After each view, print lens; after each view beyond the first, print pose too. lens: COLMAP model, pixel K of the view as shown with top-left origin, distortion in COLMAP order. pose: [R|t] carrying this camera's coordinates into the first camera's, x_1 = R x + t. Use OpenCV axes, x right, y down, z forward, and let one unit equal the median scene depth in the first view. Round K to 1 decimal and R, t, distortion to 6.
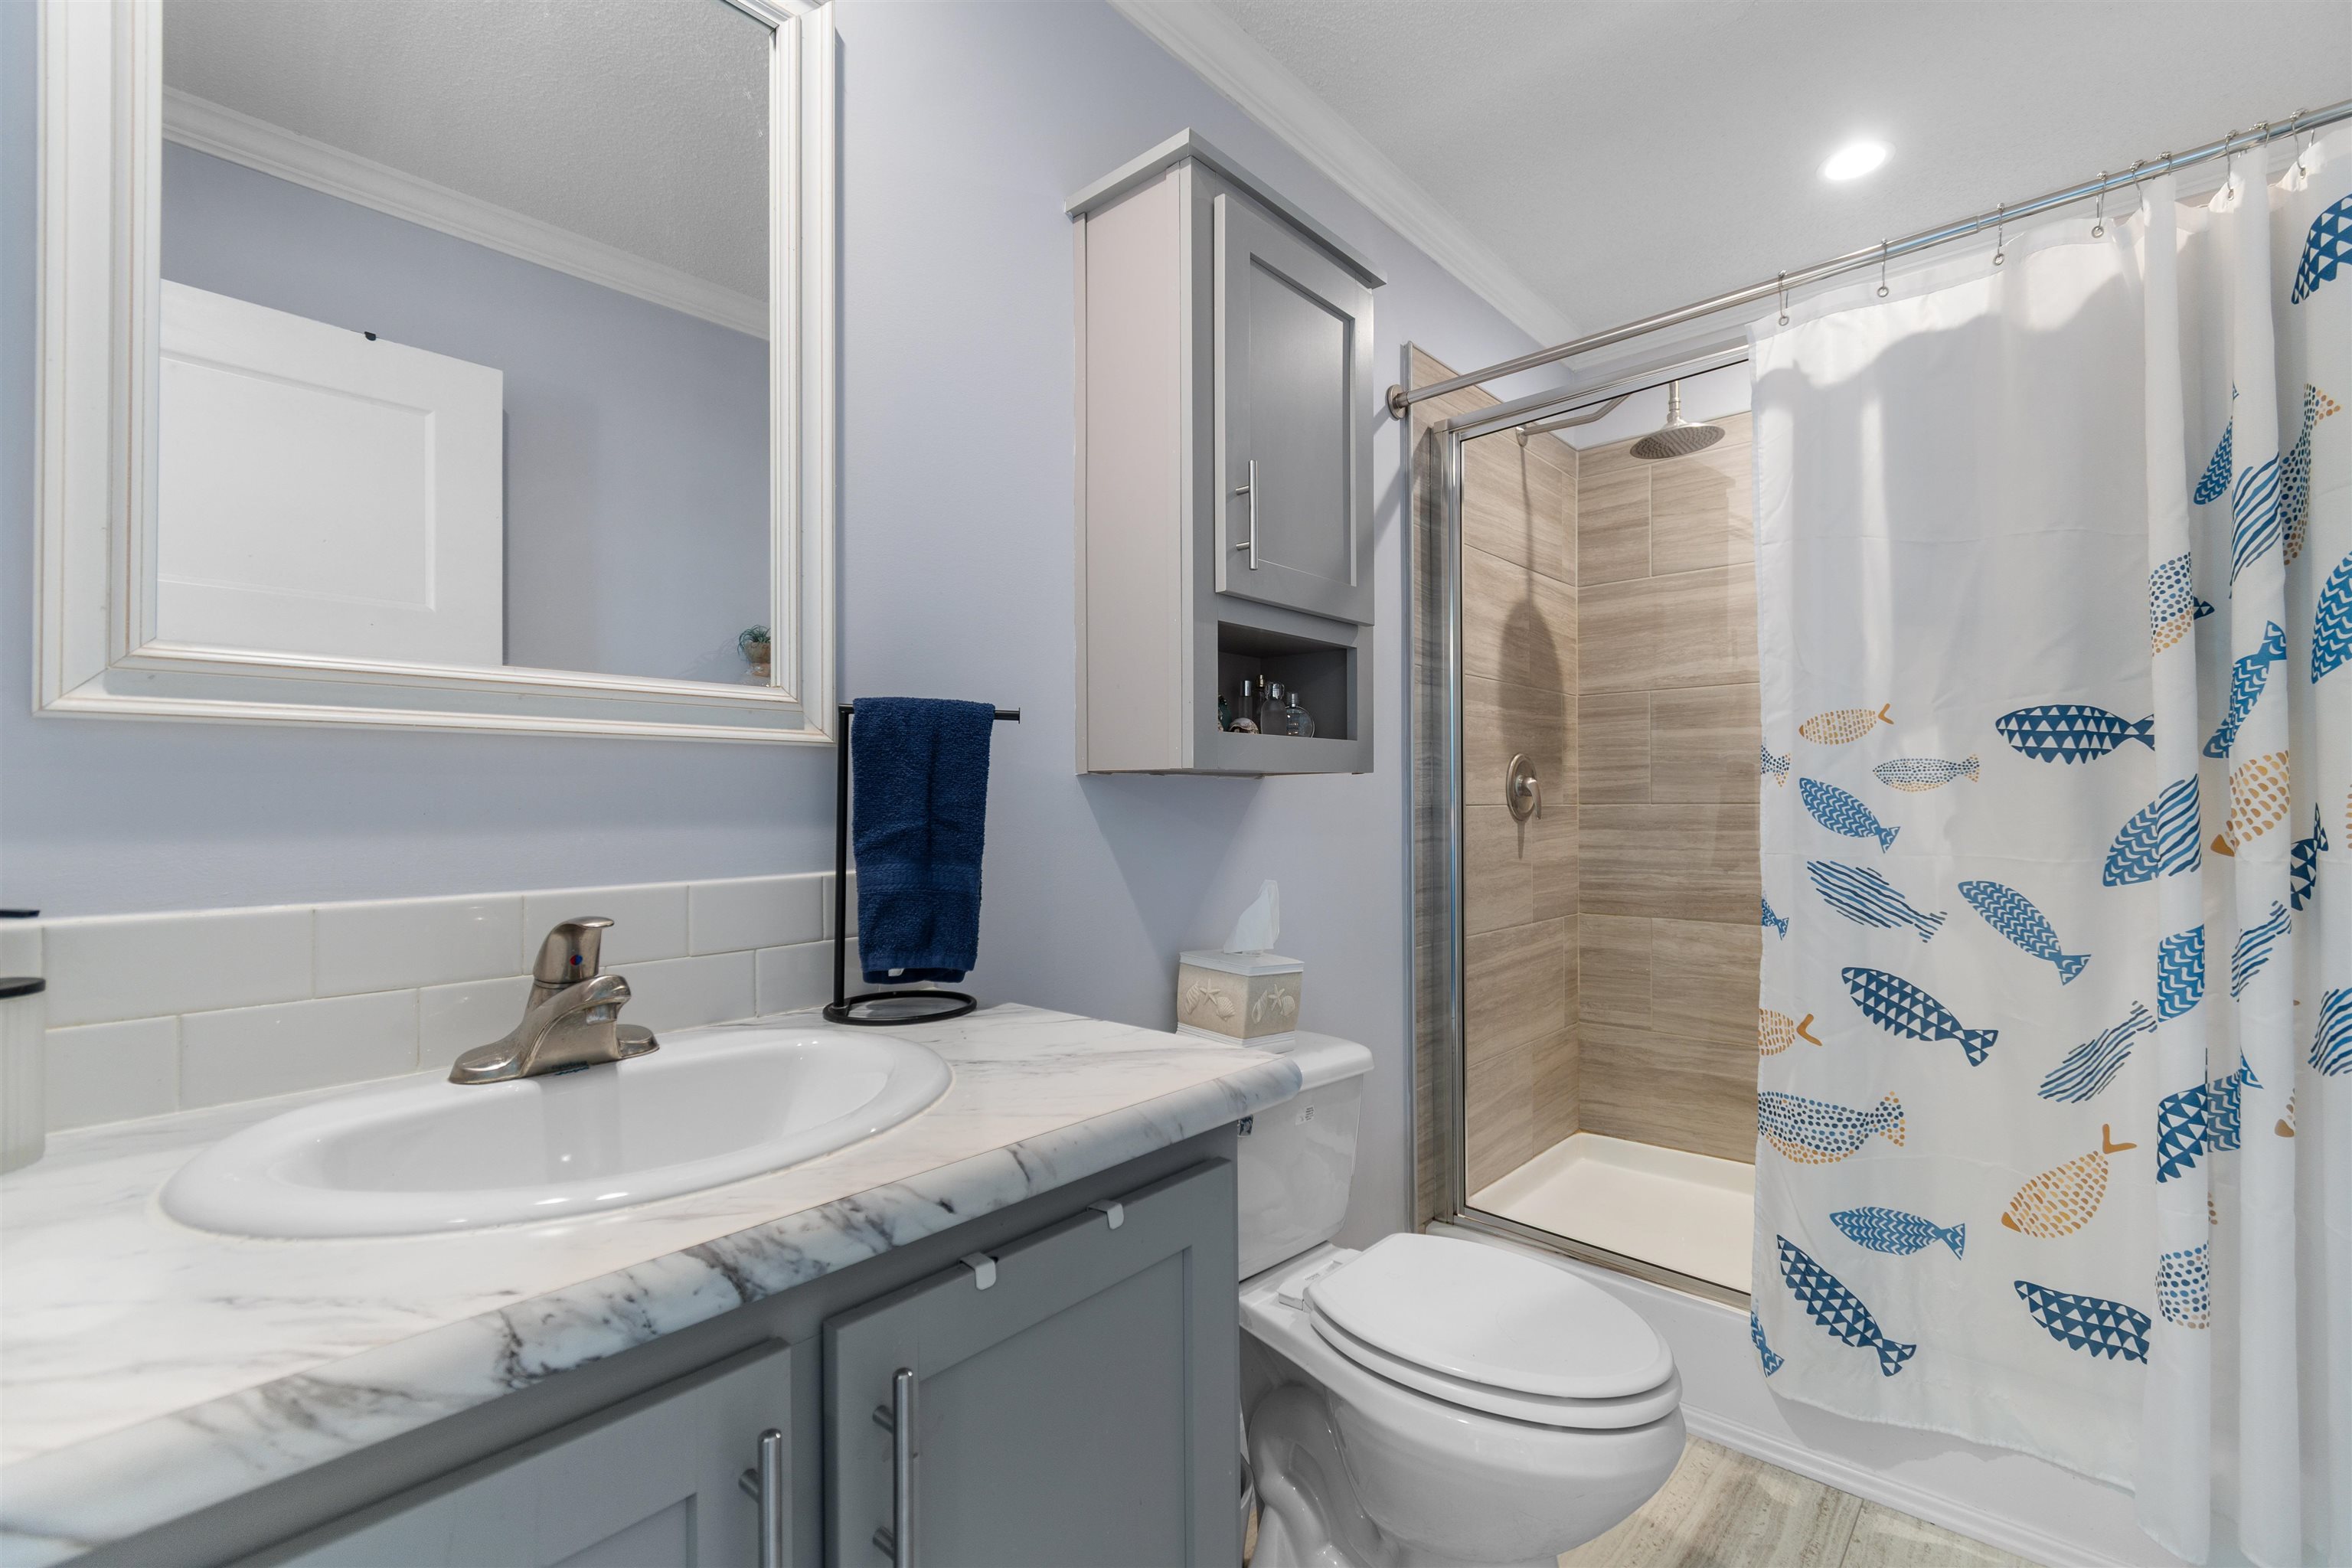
lens RADIAL K [[1046.0, 0, 1177.6], [0, 1046.0, 790.3], [0, 0, 1]] dist [0.007458, -0.000146]
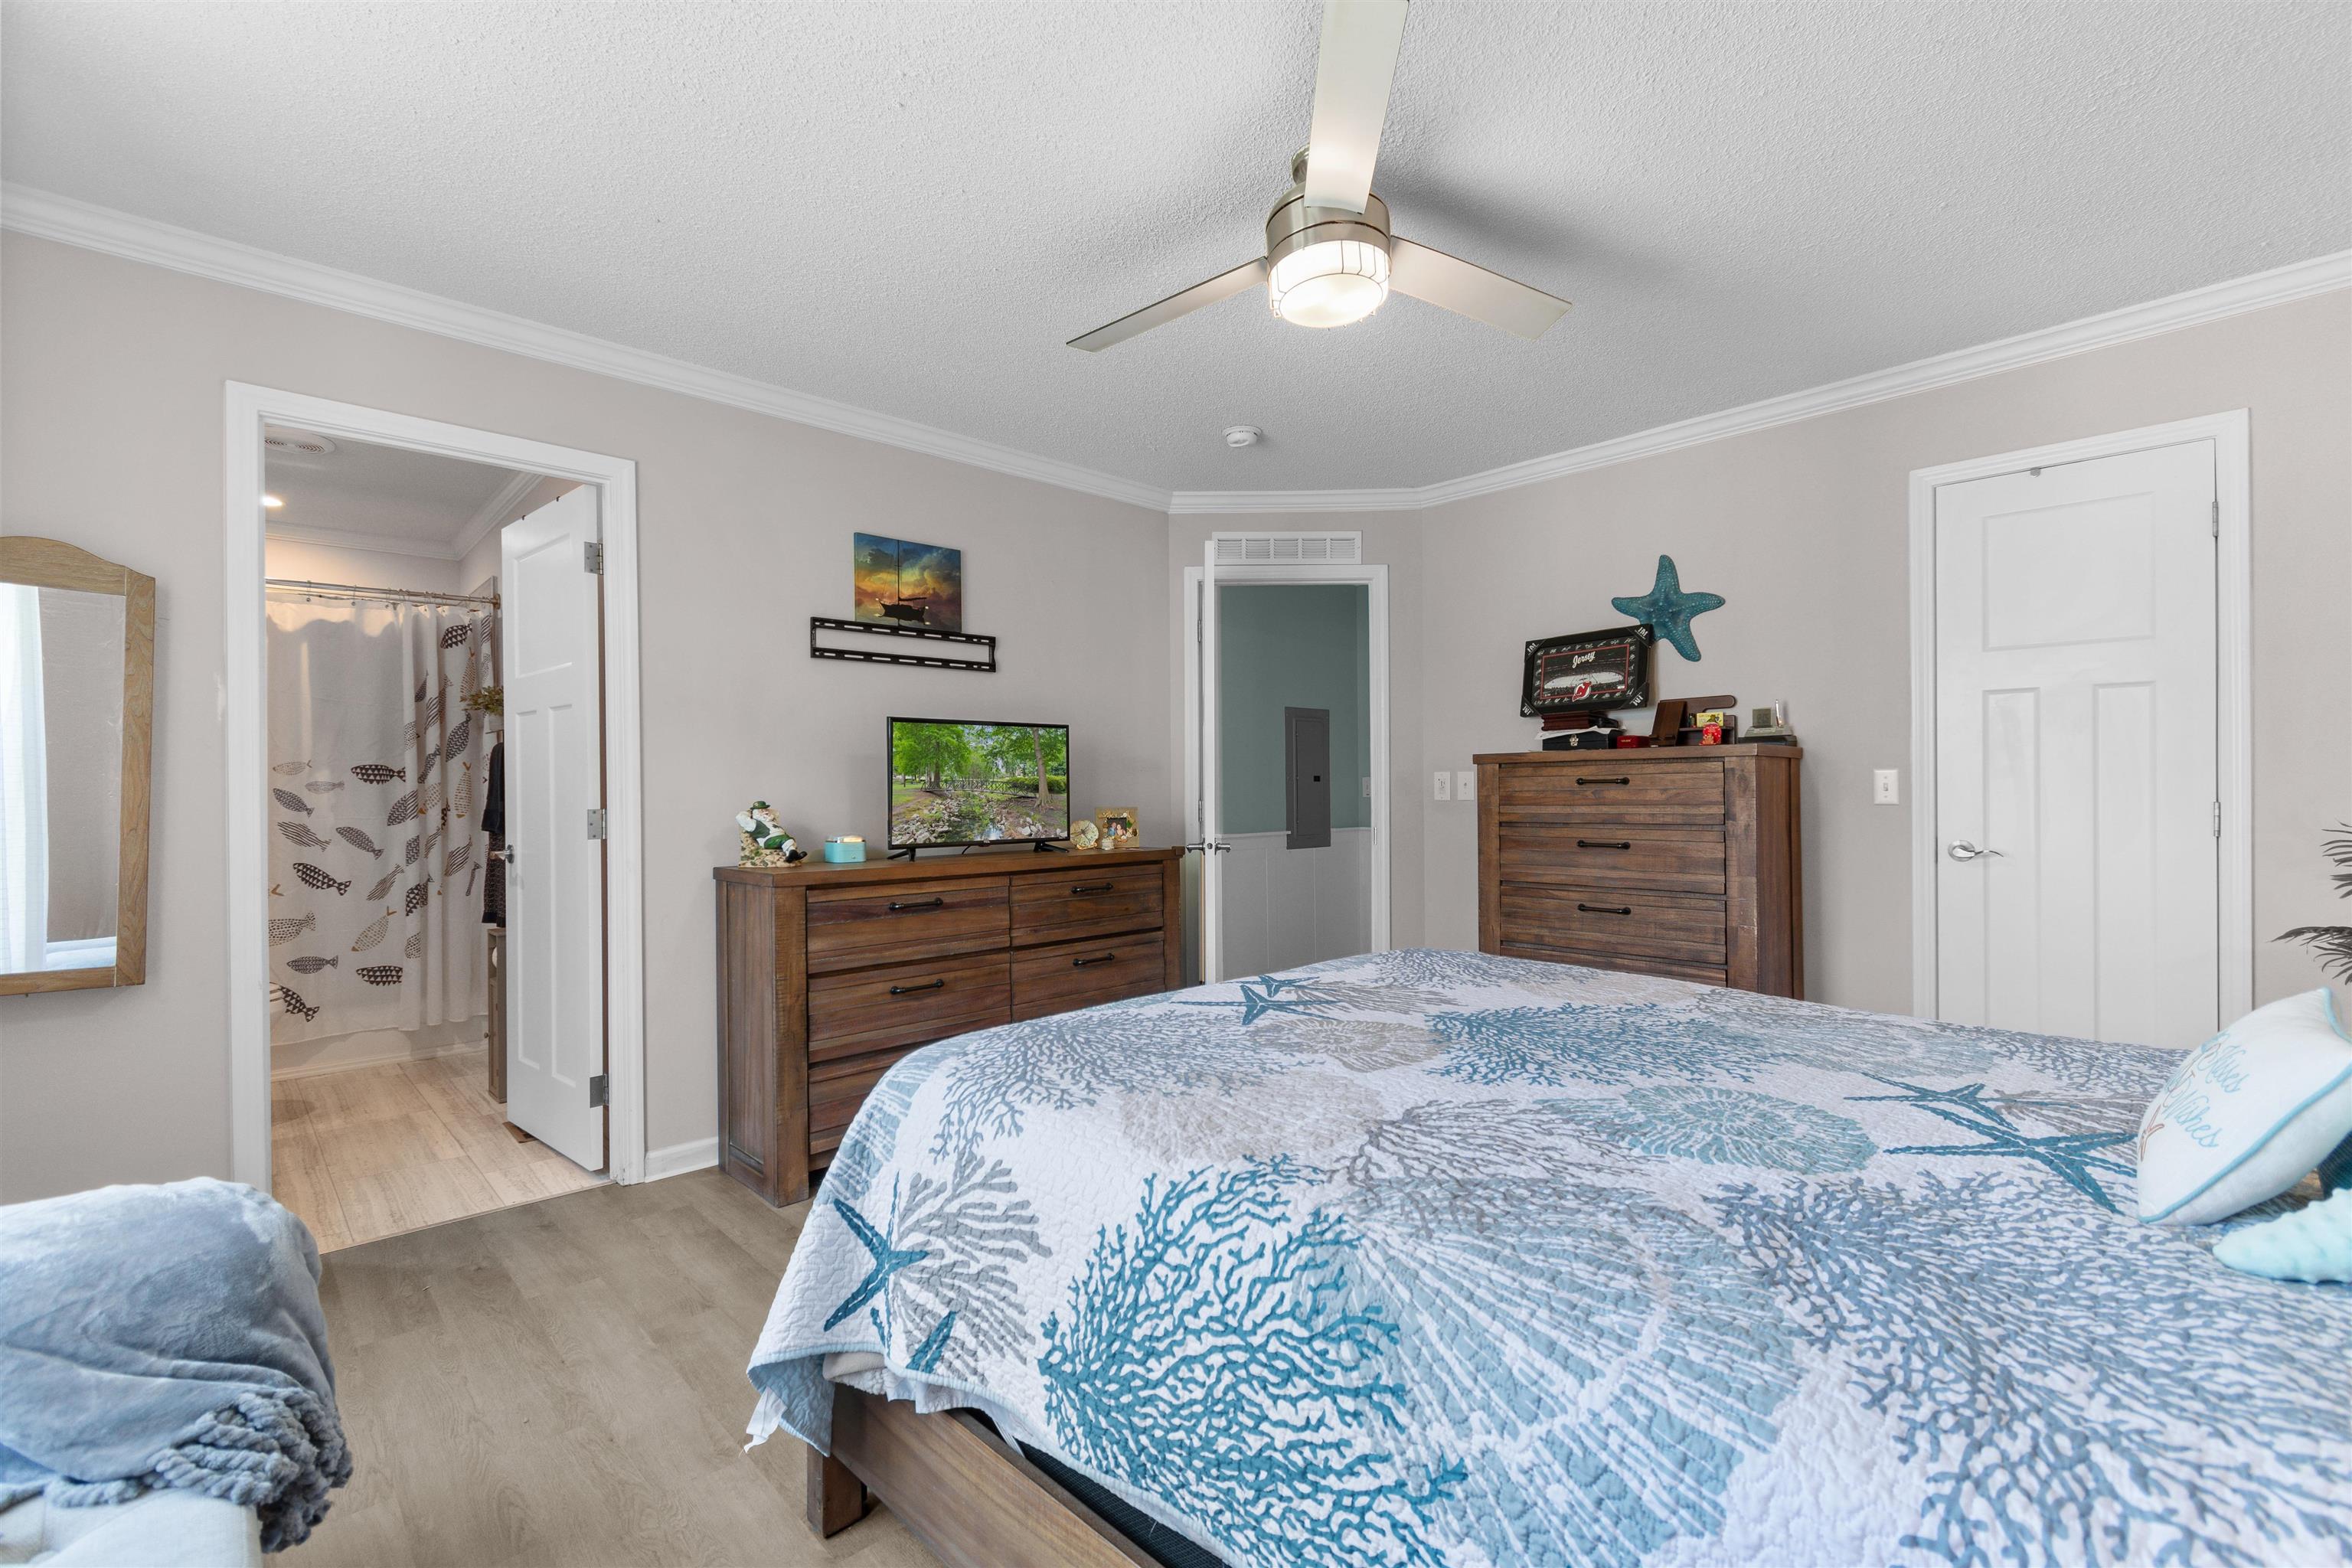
lens RADIAL K [[1046.0, 0, 1186.9], [0, 1046.0, 789.9], [0, 0, 1]] dist [0.007458, -0.000146]
pose [[0.089993, 0.010402, 0.995888, -2.064573], [0.006757, 0.999916, -0.011055, 0.041781], [-0.995919, 0.007724, 0.089915, -1.671130]]
